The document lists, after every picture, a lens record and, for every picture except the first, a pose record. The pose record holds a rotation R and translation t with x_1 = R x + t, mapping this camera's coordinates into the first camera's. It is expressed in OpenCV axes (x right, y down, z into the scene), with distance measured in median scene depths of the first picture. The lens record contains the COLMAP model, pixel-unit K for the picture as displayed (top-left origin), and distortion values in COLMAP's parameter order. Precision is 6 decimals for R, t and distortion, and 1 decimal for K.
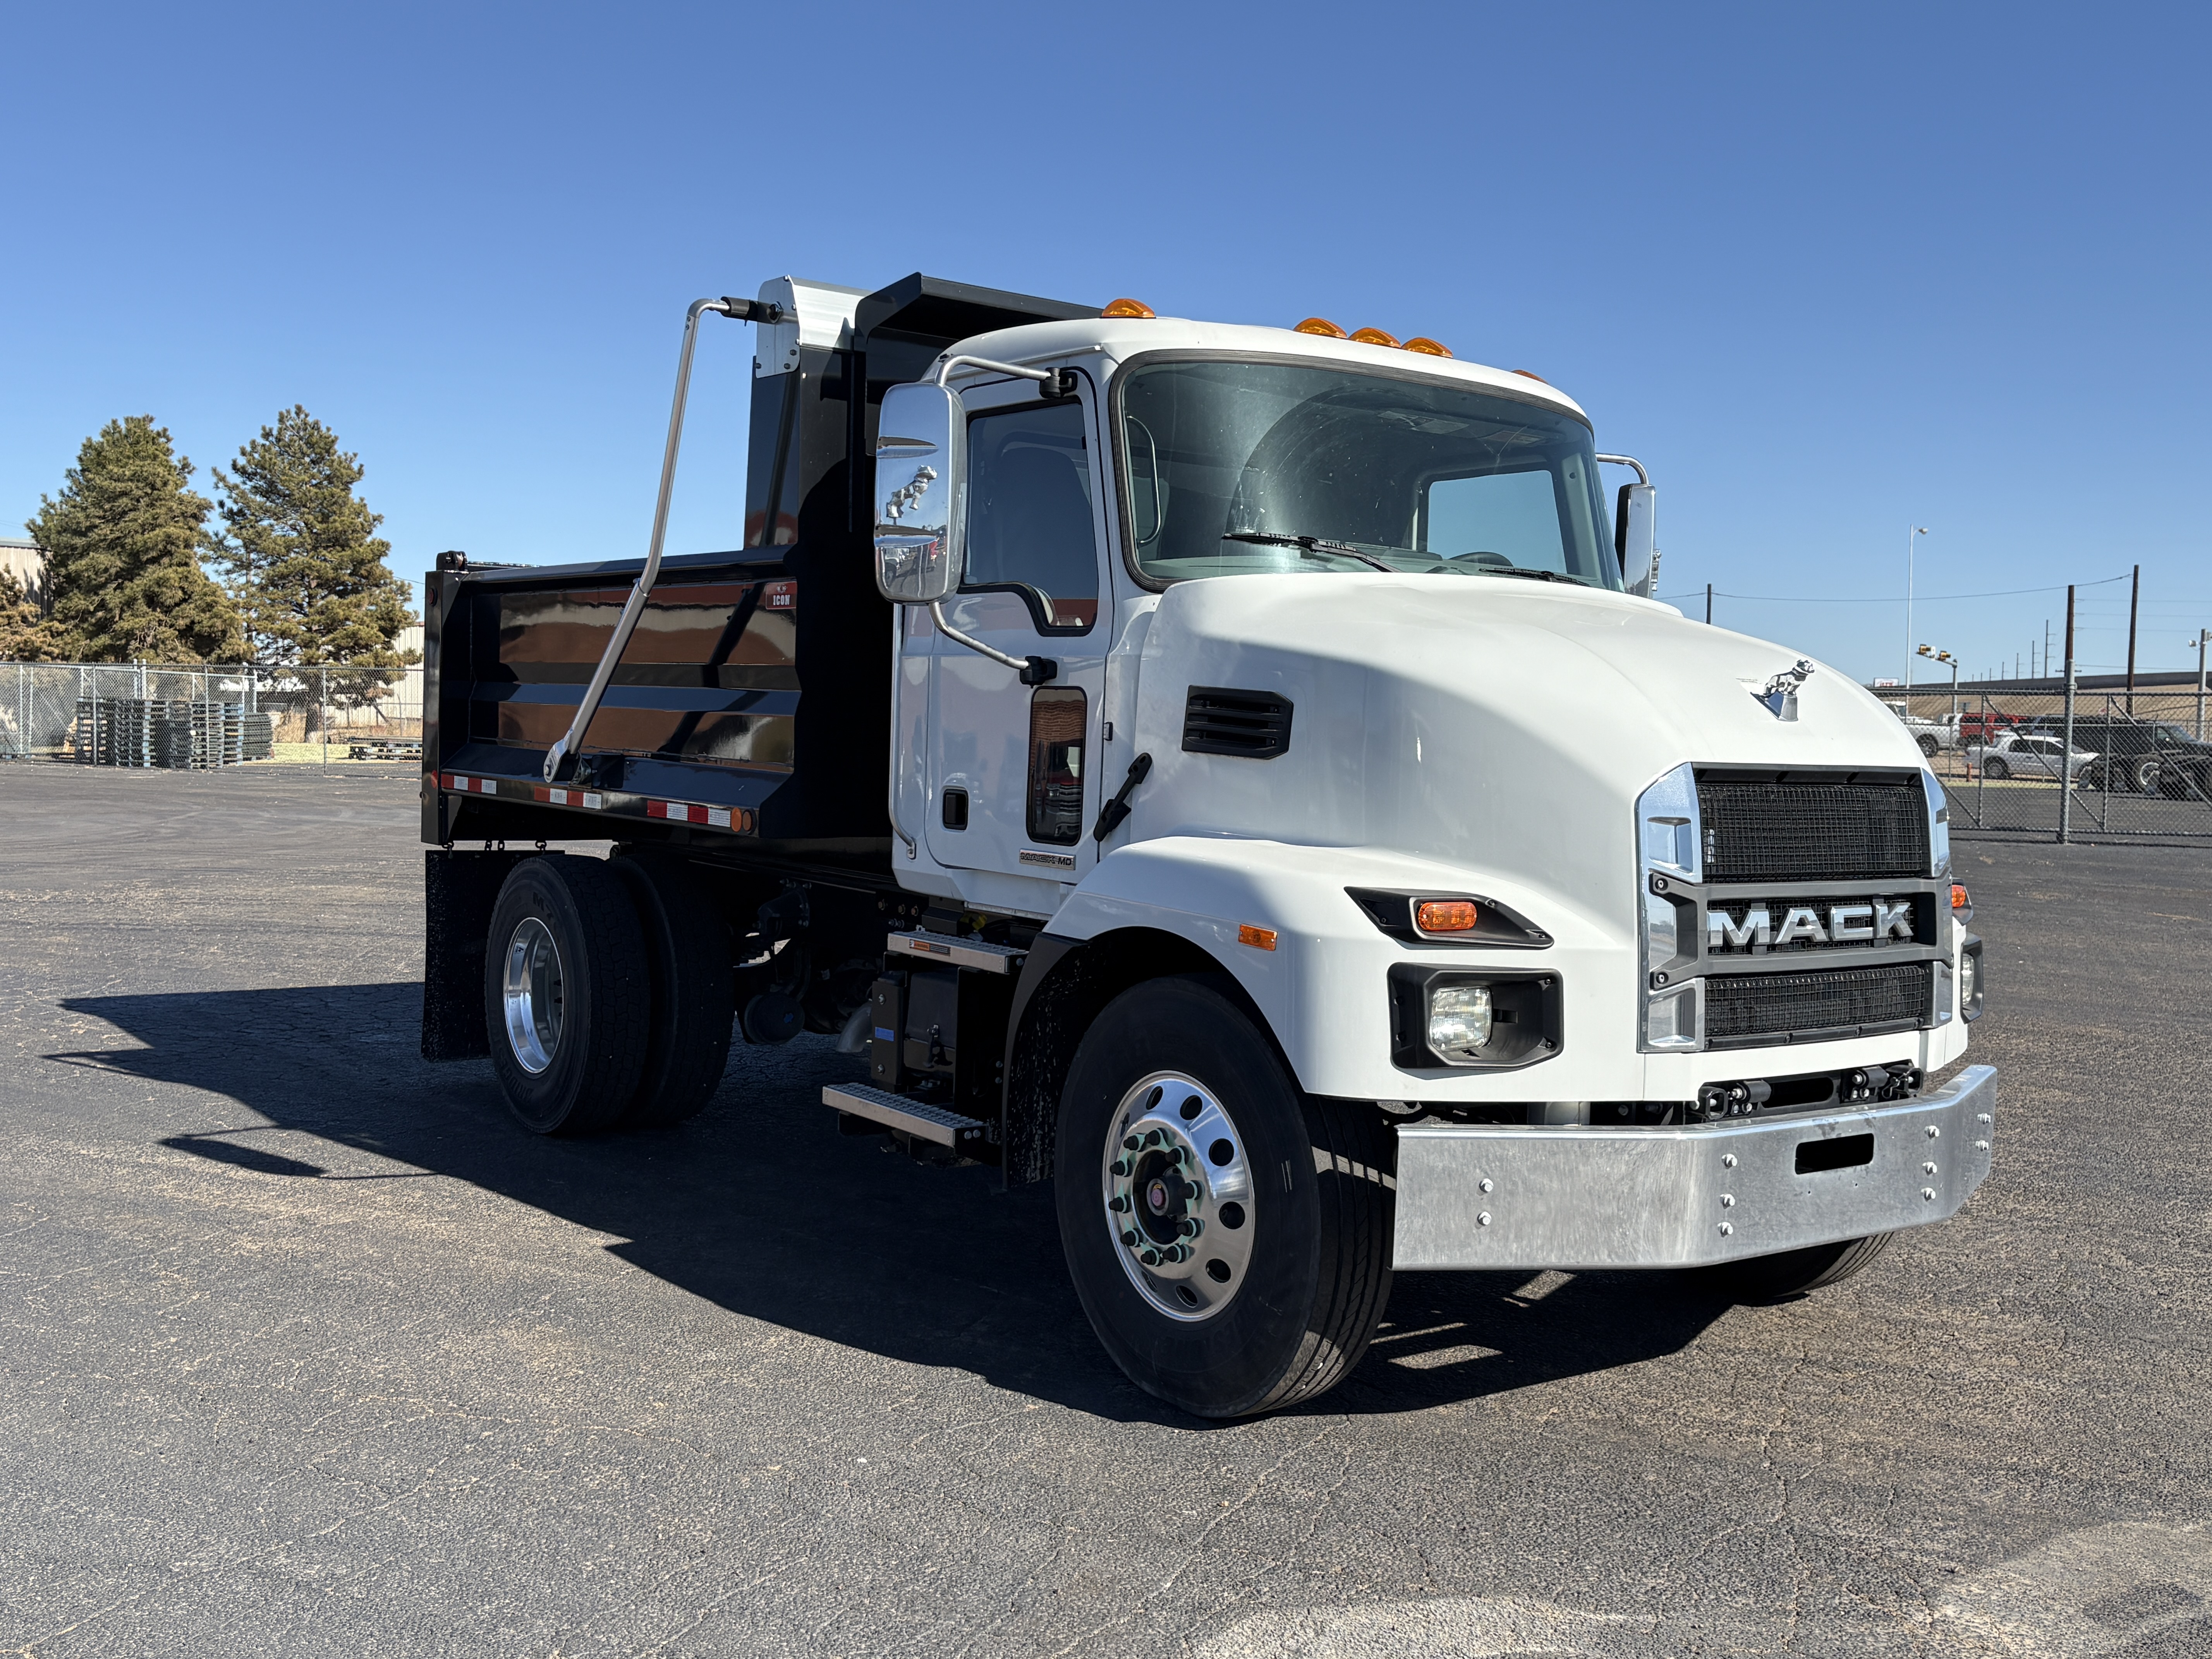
lens RADIAL K [[2125.7, 0, 1113.4], [0, 2125.7, 815.6], [0, 0, 1]] dist [0.025550, 0.000000]
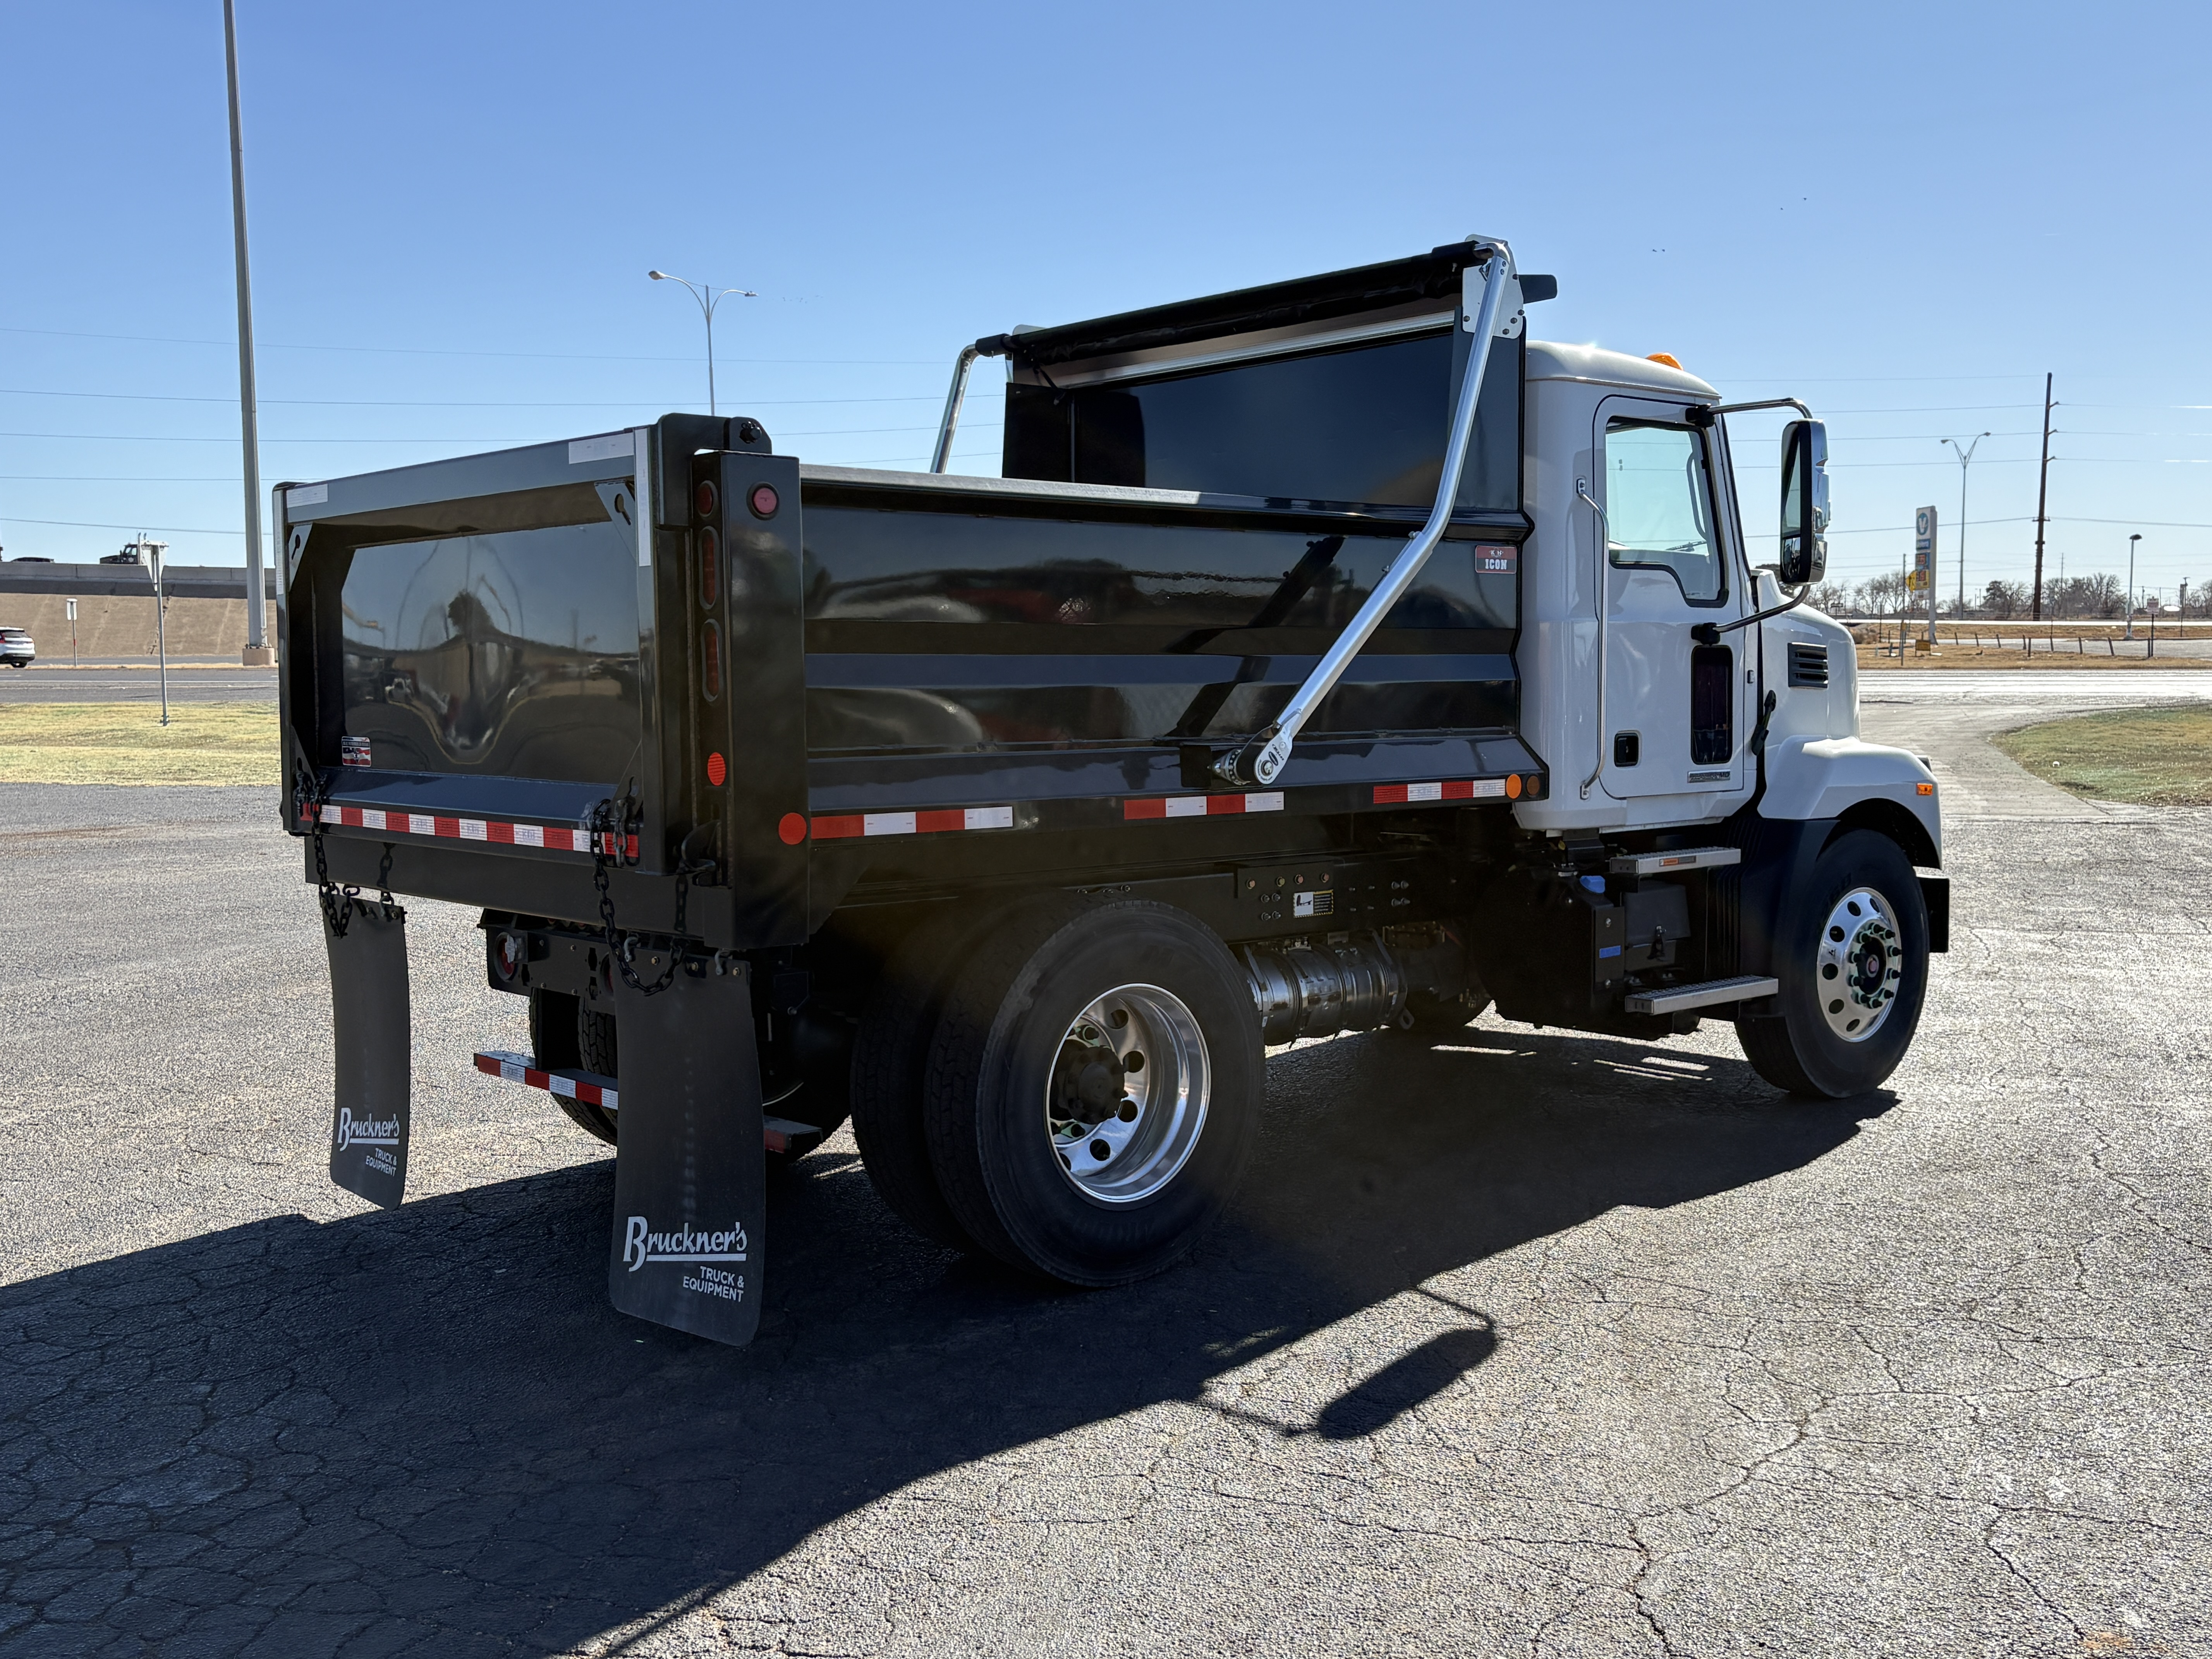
lens RADIAL K [[2233.8, 0, 1112.1], [0, 2233.8, 840.1], [0, 0, 1]] dist [0.064625, 0.000000]
pose [[-0.083651, -0.104563, 0.990994, -1.473290], [0.054888, 0.992486, 0.109354, -0.119887], [-0.994982, 0.063541, -0.077283, 1.564870]]
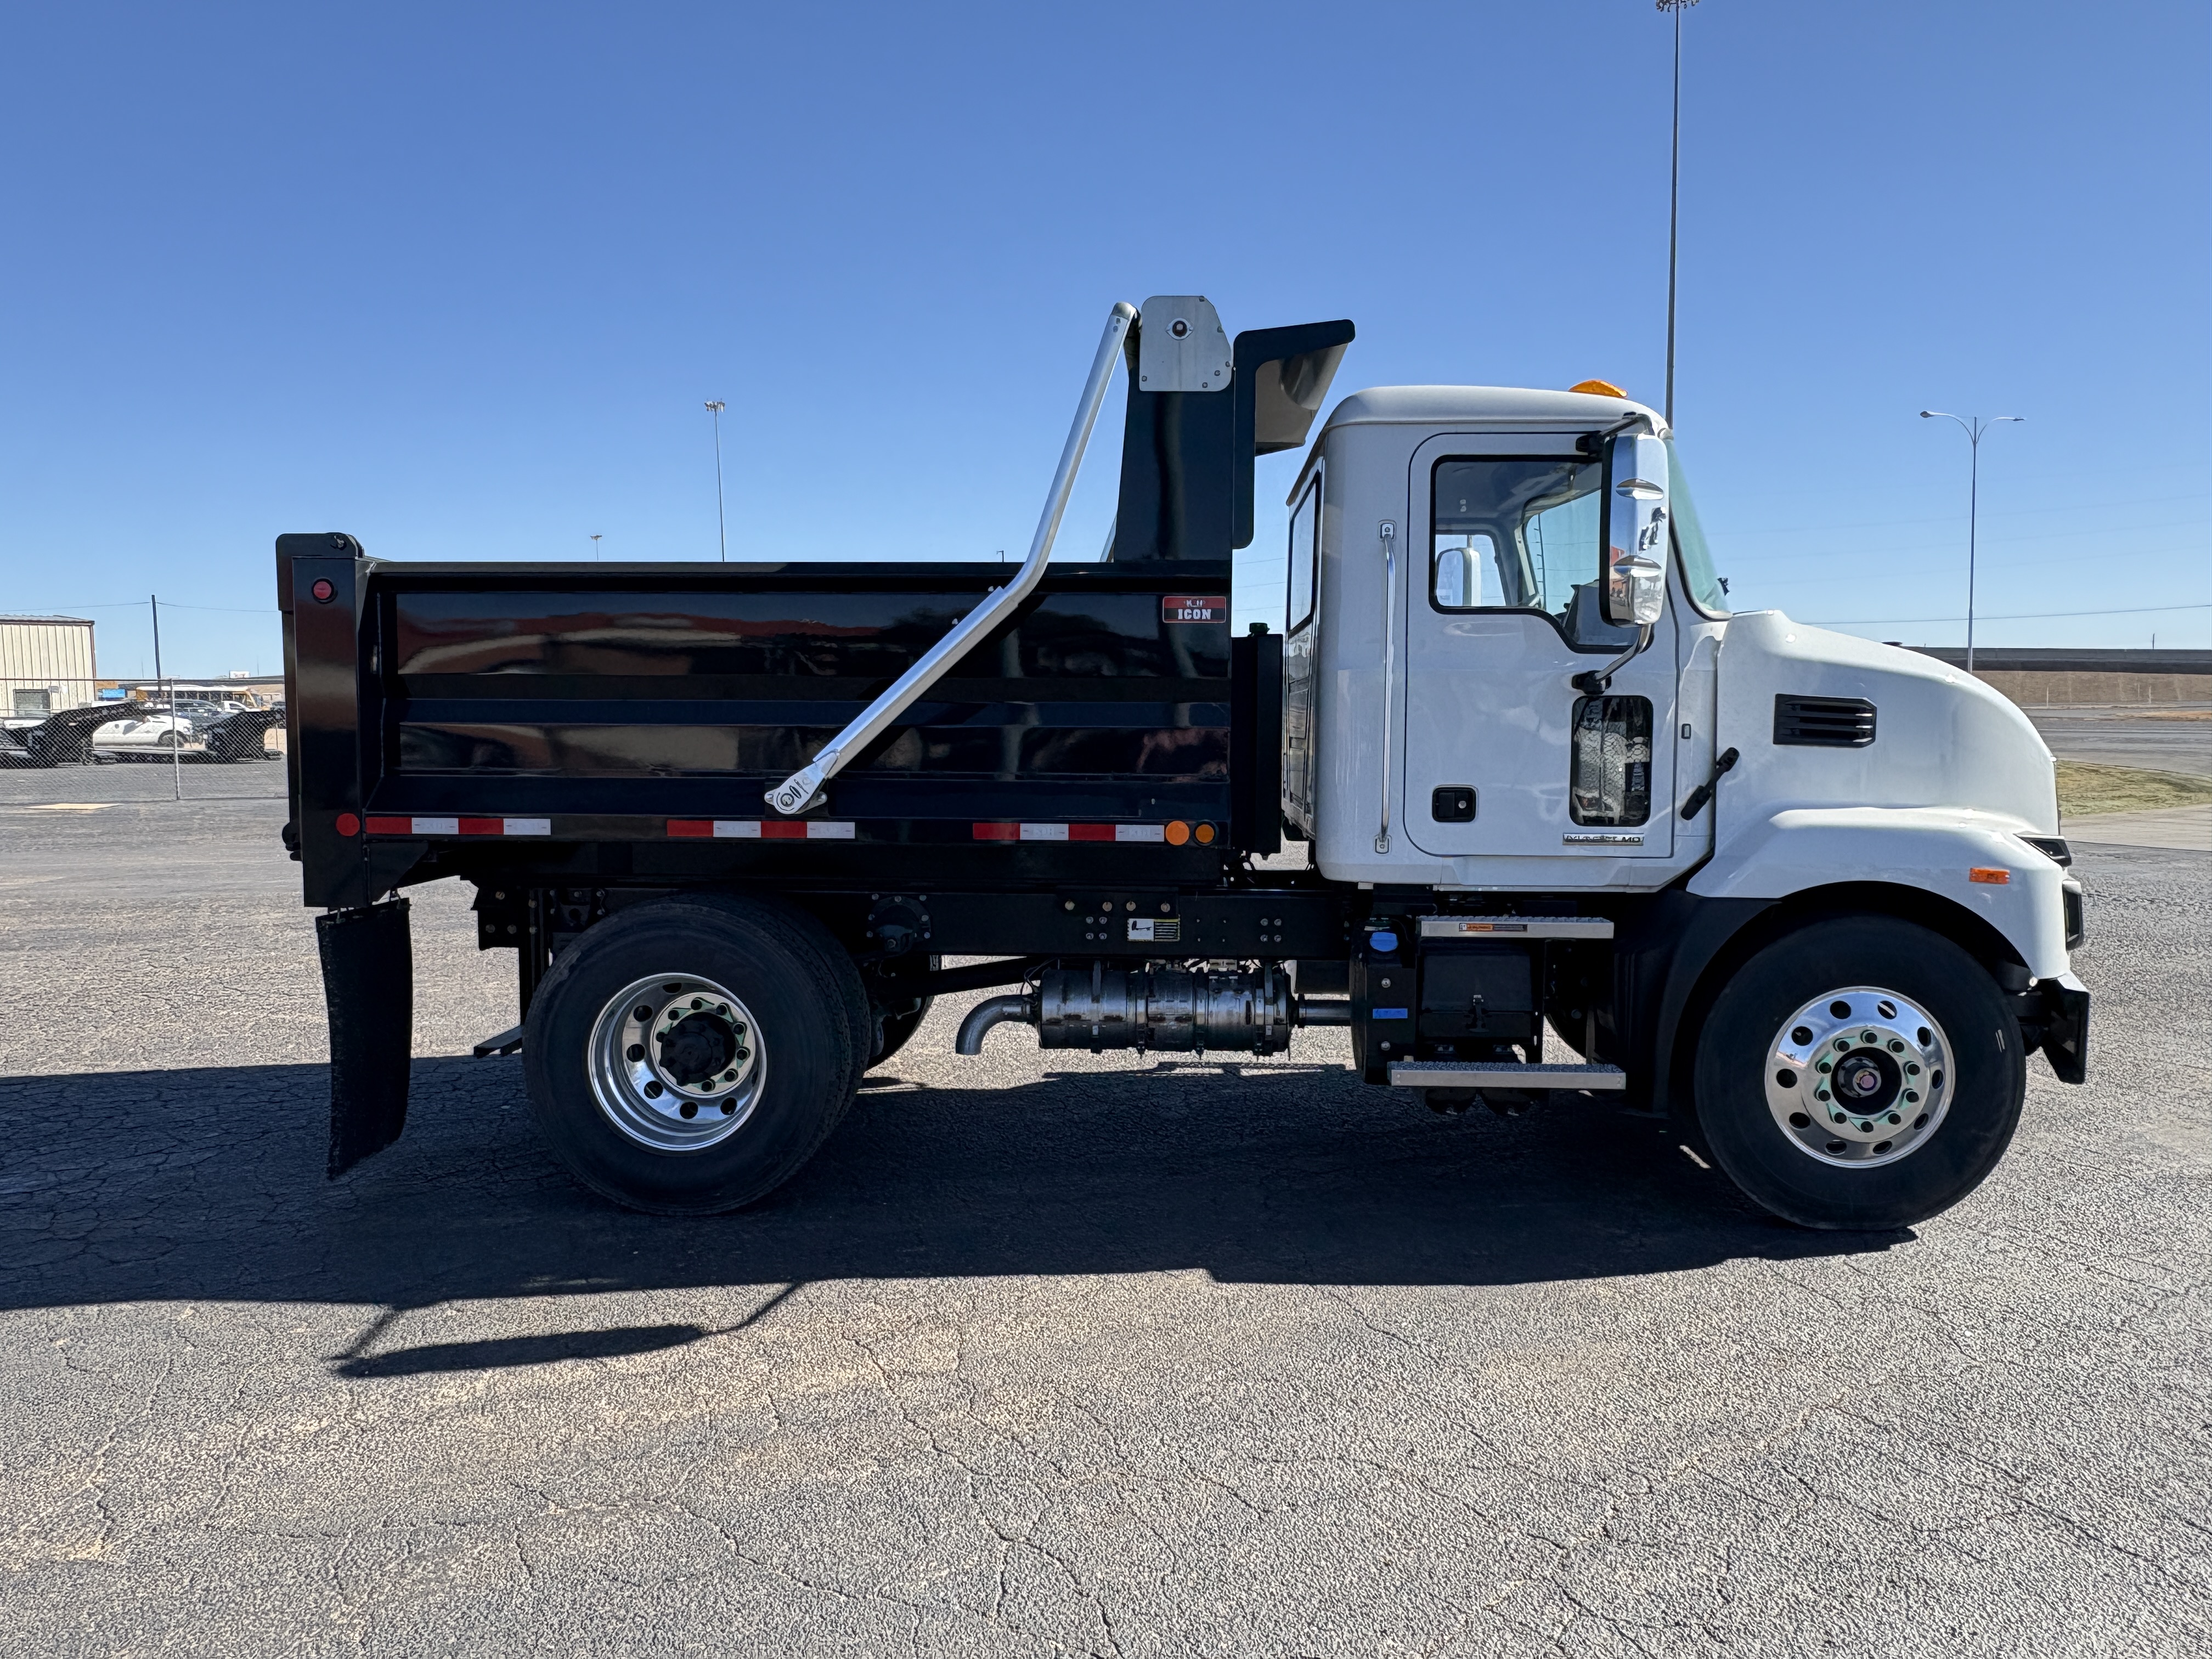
lens RADIAL K [[1492.3, 0, 1105.8], [0, 1492.3, 850.1], [0, 0, 1]] dist [-0.005334, 0.001211]
pose [[0.631389, -0.095546, 0.769558, -0.910622], [0.051983, 0.995363, 0.080932, -0.060198], [-0.773722, -0.011096, 0.633428, 0.720308]]
